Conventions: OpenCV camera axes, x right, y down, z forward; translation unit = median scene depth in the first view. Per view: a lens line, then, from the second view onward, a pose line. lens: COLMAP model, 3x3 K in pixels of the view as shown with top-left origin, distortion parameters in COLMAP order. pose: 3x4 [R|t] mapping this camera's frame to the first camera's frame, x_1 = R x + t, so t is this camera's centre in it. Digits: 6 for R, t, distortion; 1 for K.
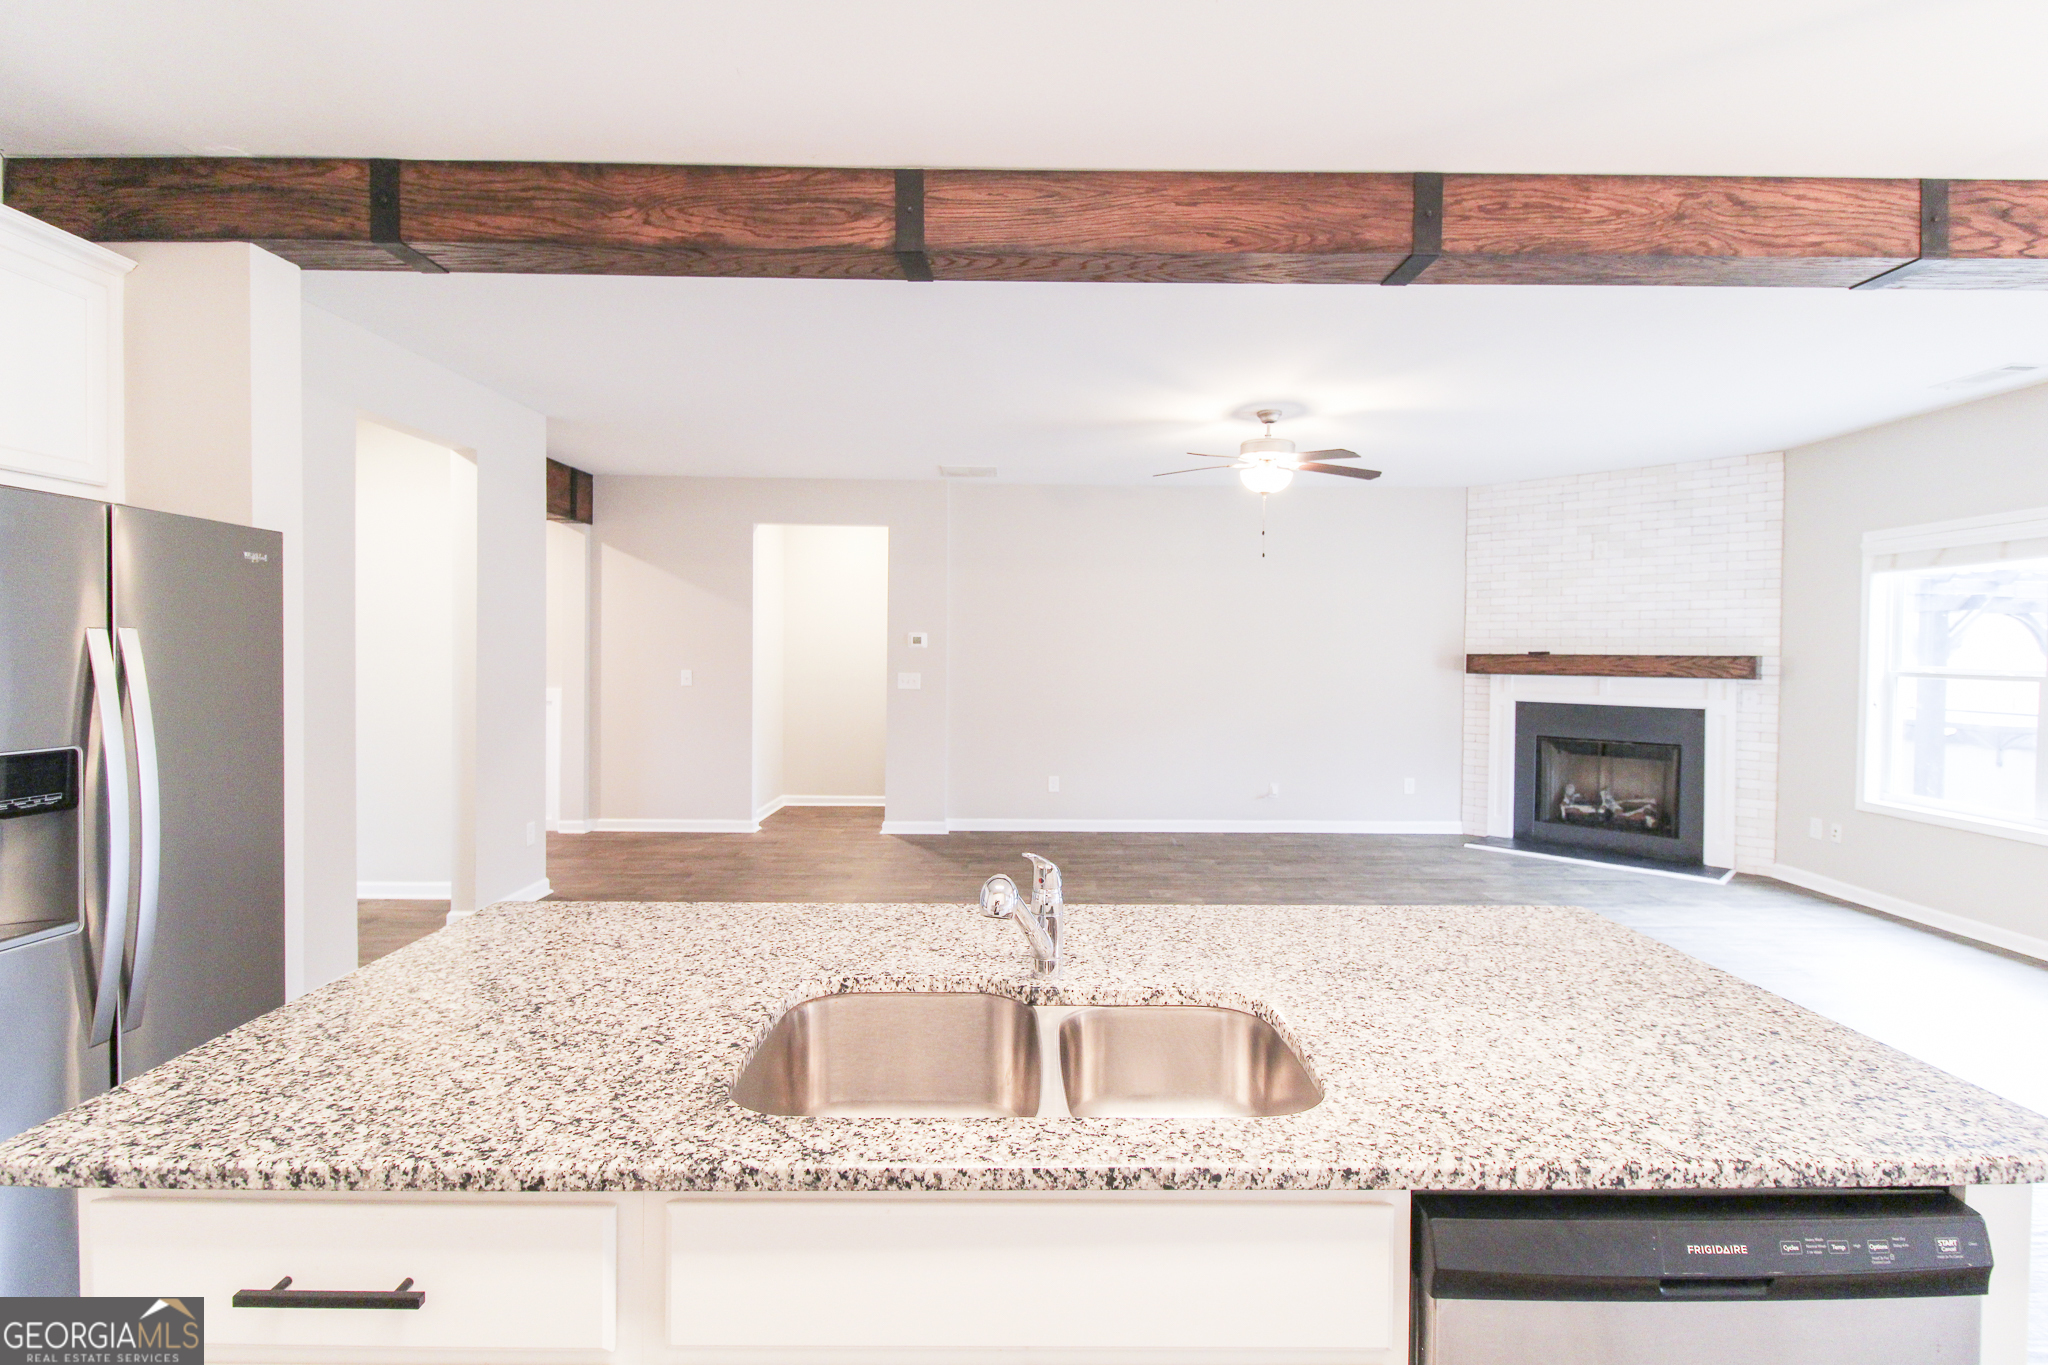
lens RADIAL K [[938.4, 0, 1034.5], [0, 938.4, 665.4], [0, 0, 1]] dist [0.019814, -0.013515]
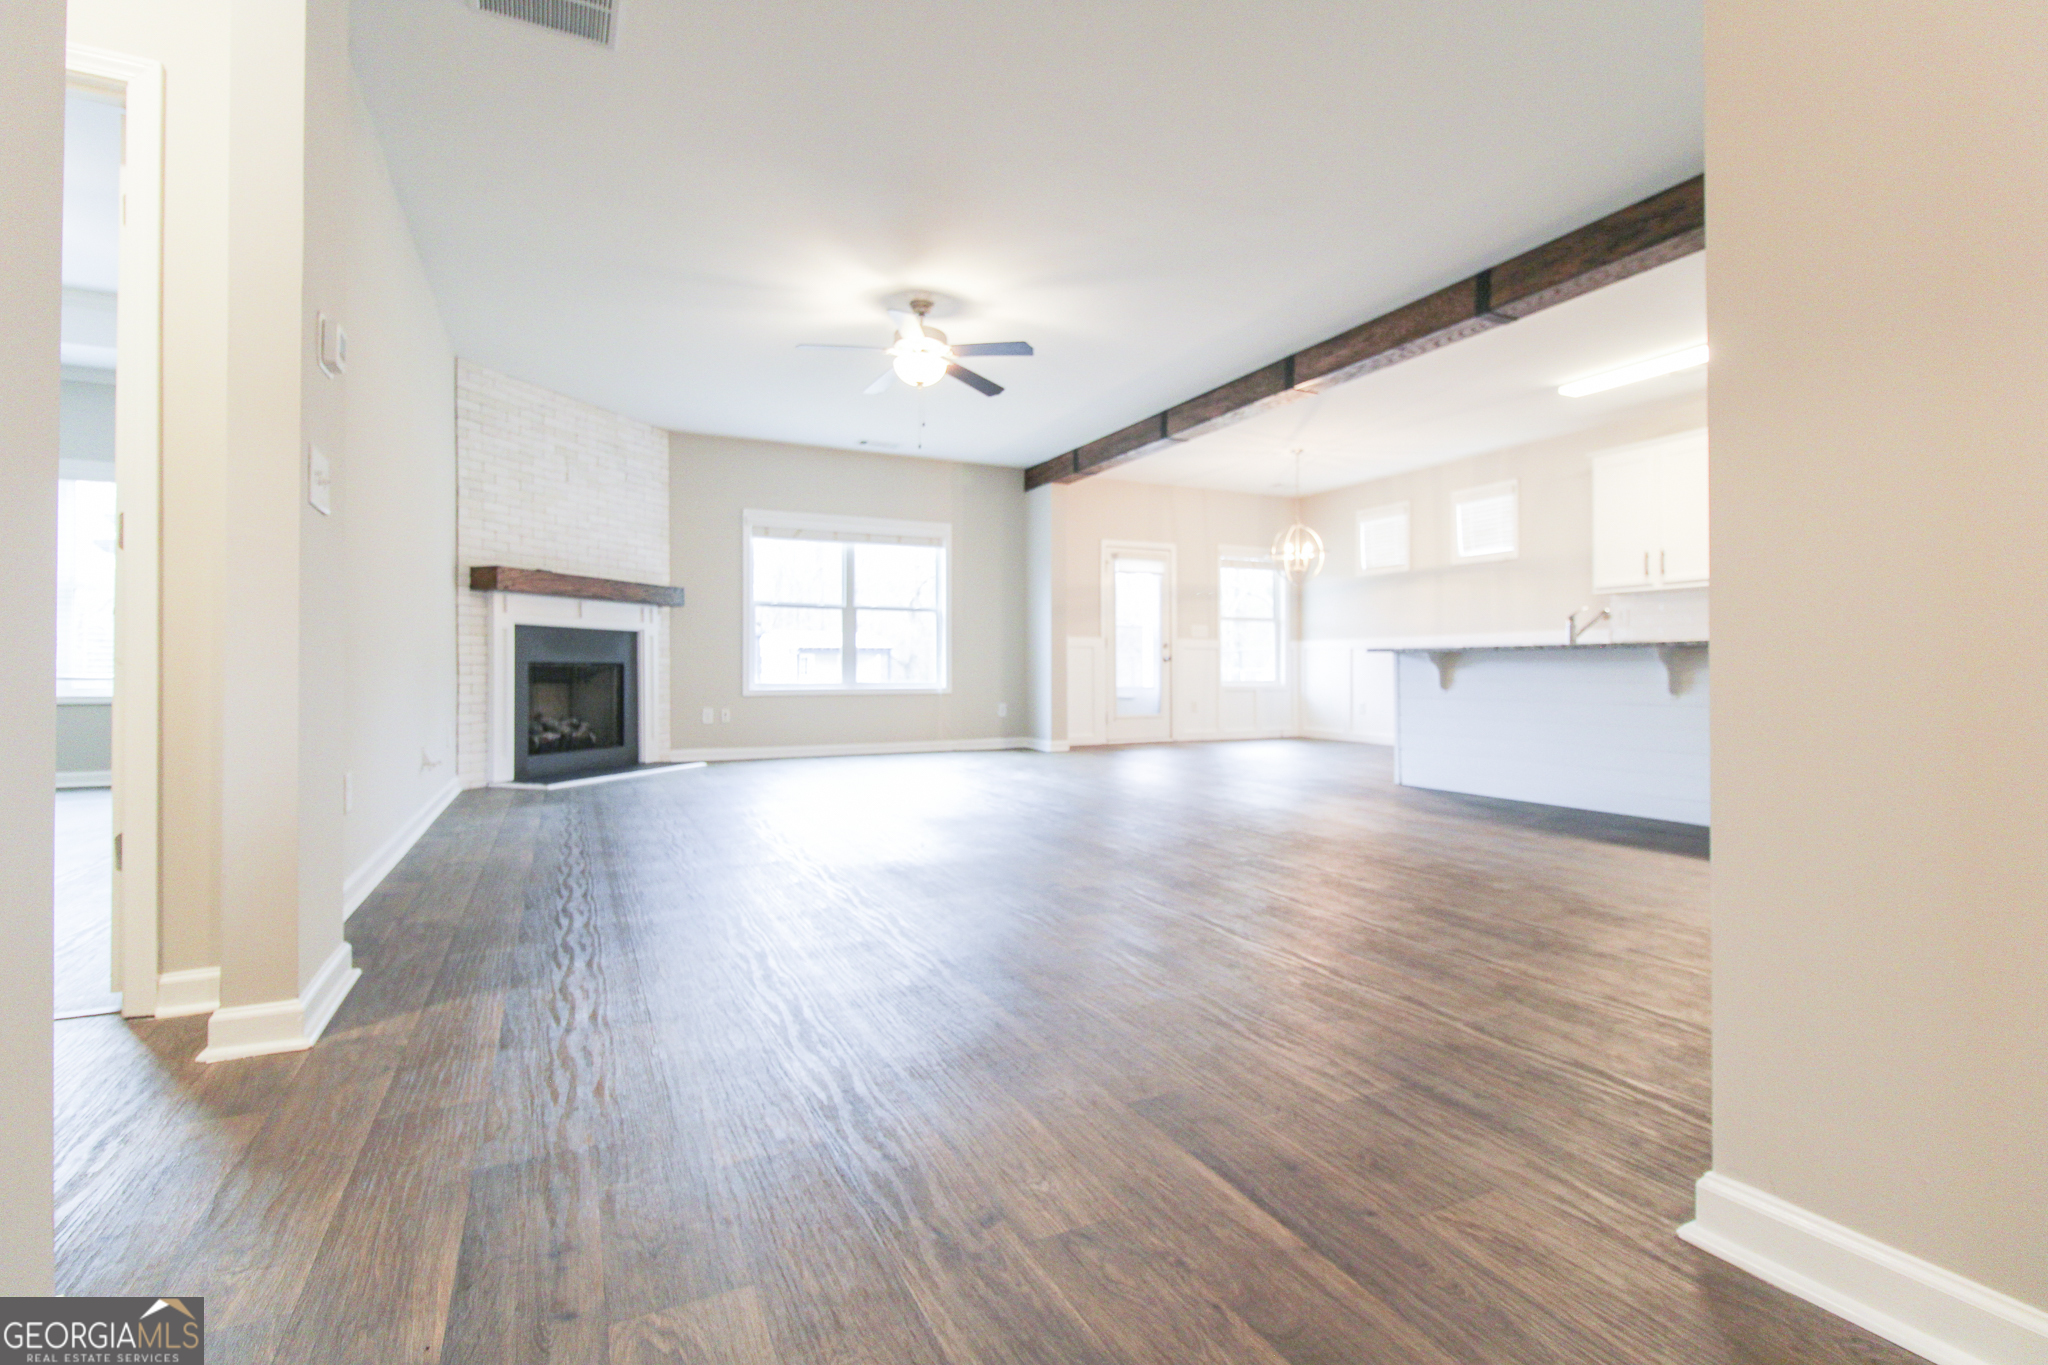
lens RADIAL K [[938.4, 0, 1034.5], [0, 938.4, 665.4], [0, 0, 1]] dist [0.019814, -0.013515]
pose [[-0.437000, -0.002073, 0.899459, -0.705797], [0.012907, 0.999880, 0.008575, 0.107045], [-0.899369, 0.015357, -0.436921, 1.341069]]
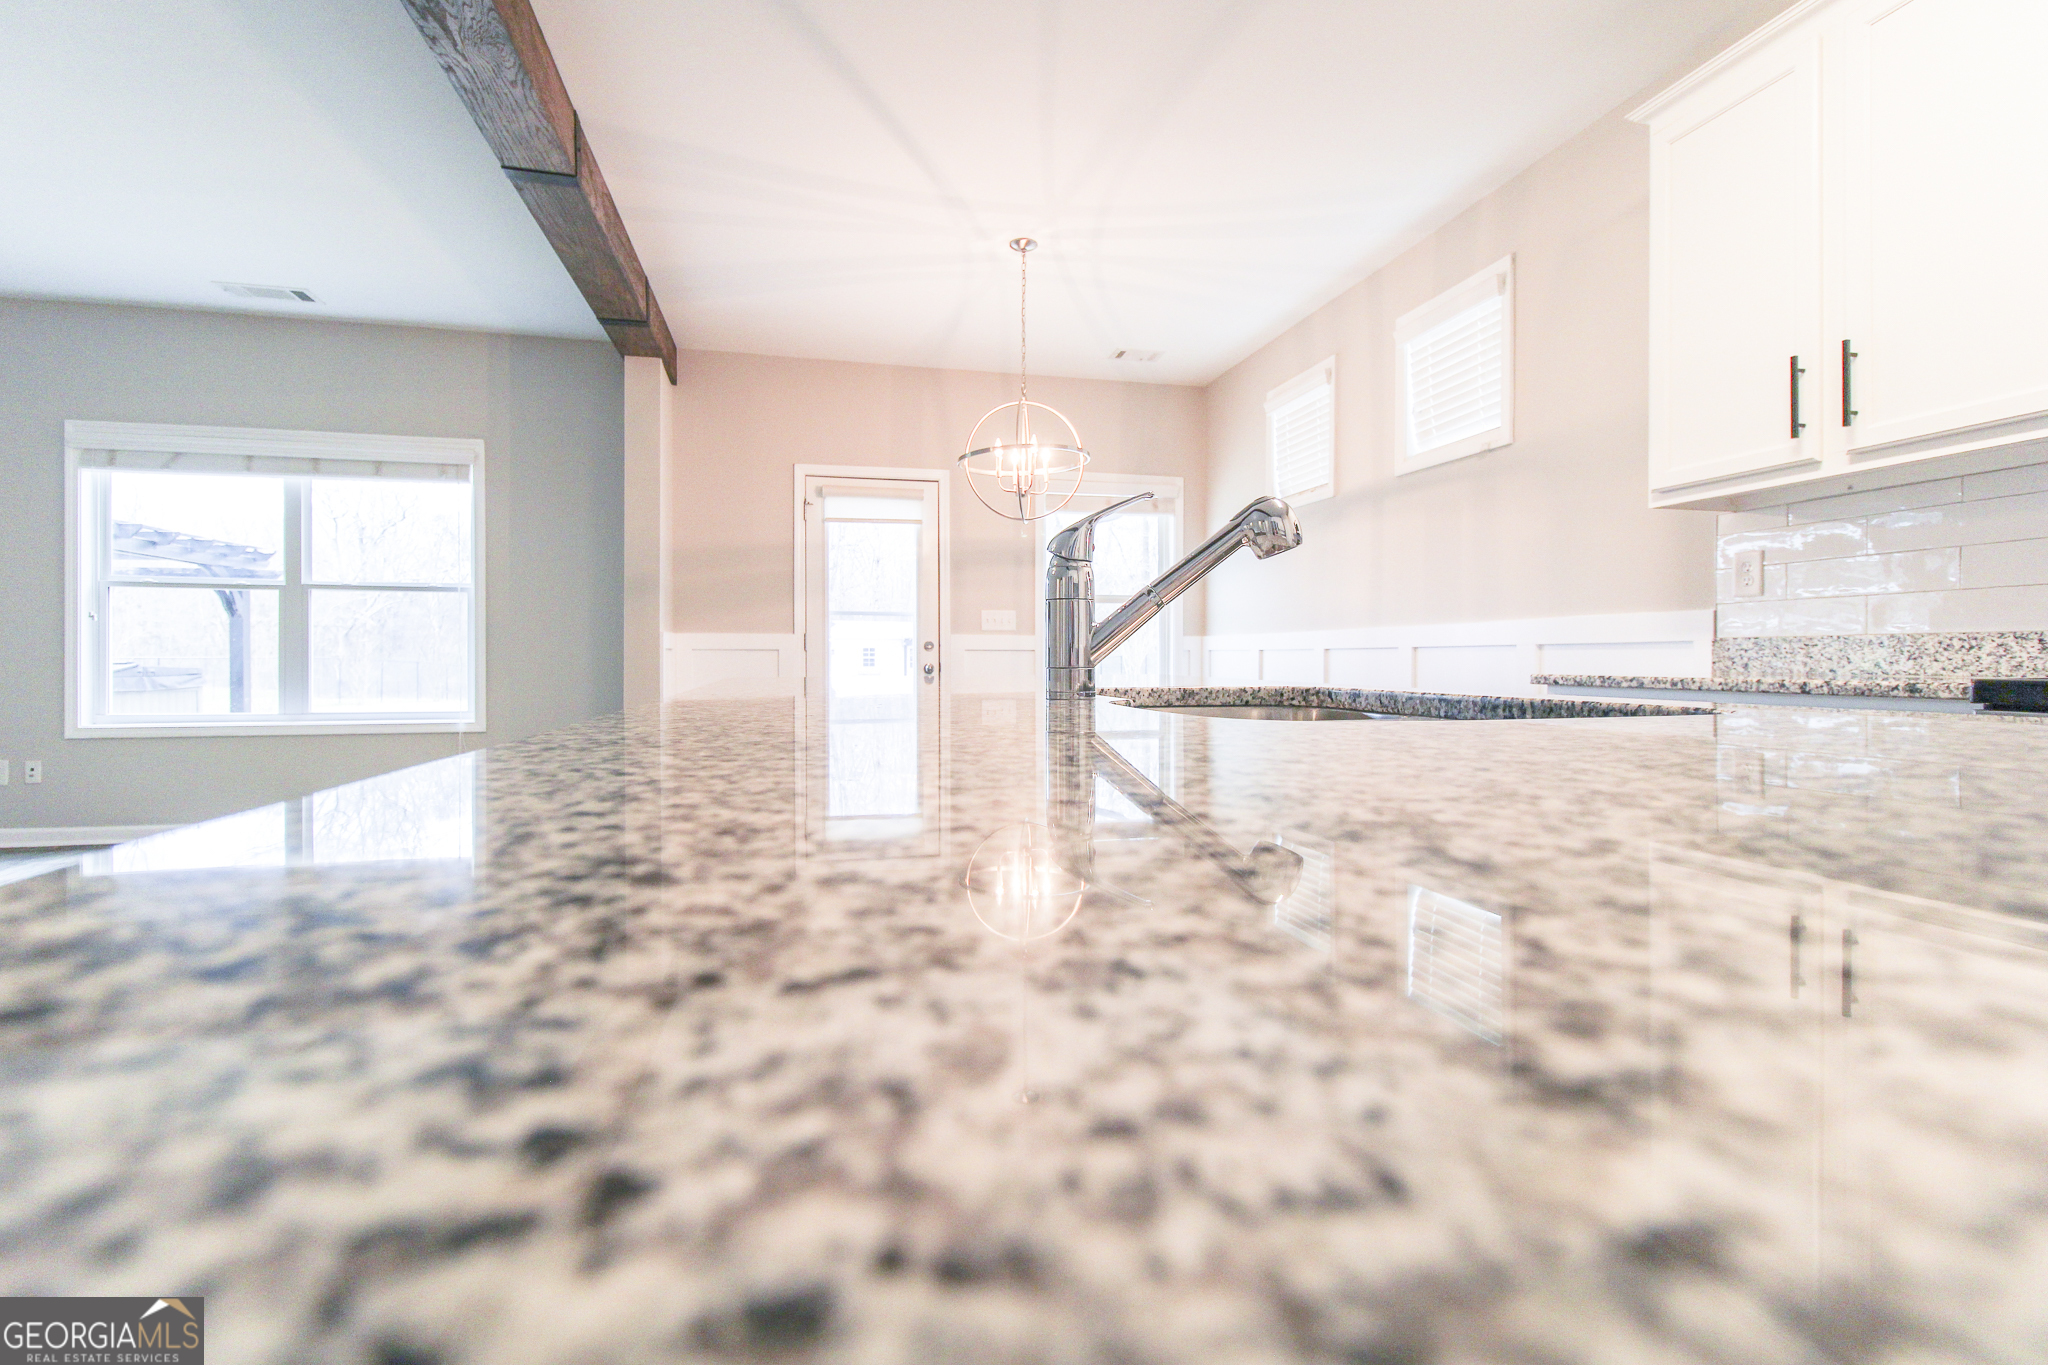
lens RADIAL K [[938.4, 0, 1034.5], [0, 938.4, 665.4], [0, 0, 1]] dist [0.019814, -0.013515]
pose [[-0.229731, -0.014269, 0.973150, -0.191549], [0.014935, 0.999723, 0.018184, 0.090338], [-0.973140, 0.018712, -0.229454, 0.362288]]
